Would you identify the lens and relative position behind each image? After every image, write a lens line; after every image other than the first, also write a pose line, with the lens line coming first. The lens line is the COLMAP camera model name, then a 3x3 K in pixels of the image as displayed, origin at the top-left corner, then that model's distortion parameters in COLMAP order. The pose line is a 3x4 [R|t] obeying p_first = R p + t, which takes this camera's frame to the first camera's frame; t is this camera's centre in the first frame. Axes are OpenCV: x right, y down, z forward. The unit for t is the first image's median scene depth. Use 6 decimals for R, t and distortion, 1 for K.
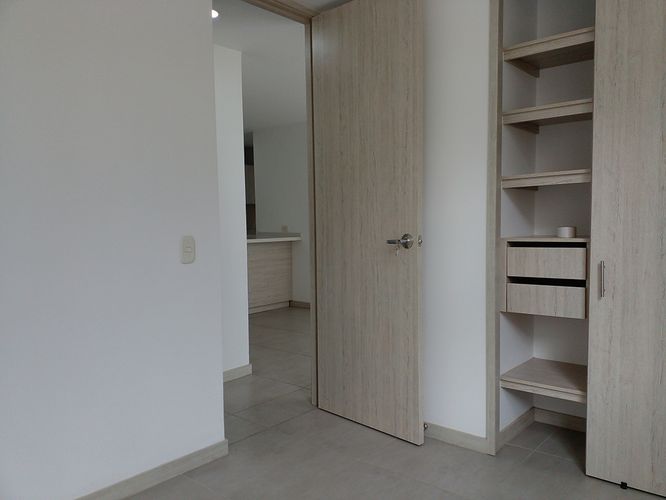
lens RADIAL K [[544.1, 0, 333.0], [0, 544.1, 250.0], [0, 0, 1]] dist [0.127932, -0.200813]
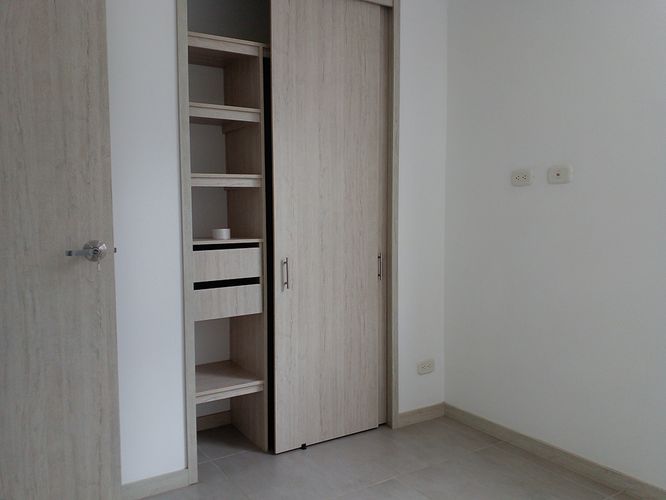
lens RADIAL K [[544.1, 0, 333.0], [0, 544.1, 250.0], [0, 0, 1]] dist [0.127932, -0.200813]
pose [[0.300879, -0.050454, 0.952327, -0.490519], [0.059305, 0.997657, 0.034119, -0.024909], [-0.951816, 0.046212, 0.303167, 0.504402]]
